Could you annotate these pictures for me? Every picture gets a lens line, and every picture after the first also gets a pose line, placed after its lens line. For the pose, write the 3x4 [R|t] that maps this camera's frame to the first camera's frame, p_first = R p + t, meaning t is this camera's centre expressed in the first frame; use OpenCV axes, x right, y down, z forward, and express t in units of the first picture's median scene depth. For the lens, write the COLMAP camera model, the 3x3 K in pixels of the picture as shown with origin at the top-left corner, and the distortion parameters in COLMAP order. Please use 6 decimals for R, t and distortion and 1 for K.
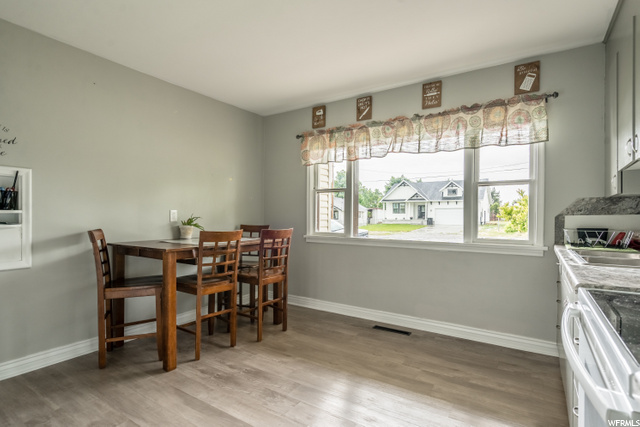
lens RADIAL K [[325.3, 0, 320.2], [0, 325.3, 215.4], [0, 0, 1]] dist [0.001068, 0.000361]
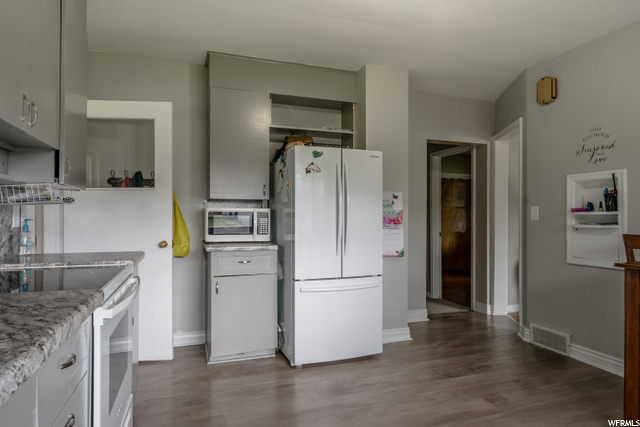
lens RADIAL K [[391.8, 0, 320.8], [0, 391.8, 213.8], [0, 0, 1]] dist [0.001168, 0.000891]
pose [[-0.603654, -0.012434, -0.797150, 0.616431], [-0.006637, 0.999922, -0.010571, 0.010898], [0.797219, -0.001090, -0.603689, 1.029988]]
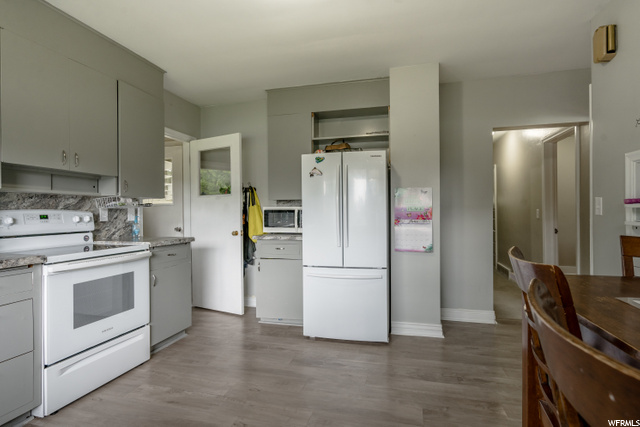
lens RADIAL K [[329.7, 0, 320.8], [0, 329.7, 212.7], [0, 0, 1]] dist [0.000213, 0.000794]
pose [[-0.946675, 0.000362, -0.322190, 0.003122], [0.001063, 0.999997, -0.002002, 0.007695], [0.322189, -0.002238, -0.946673, 1.446947]]
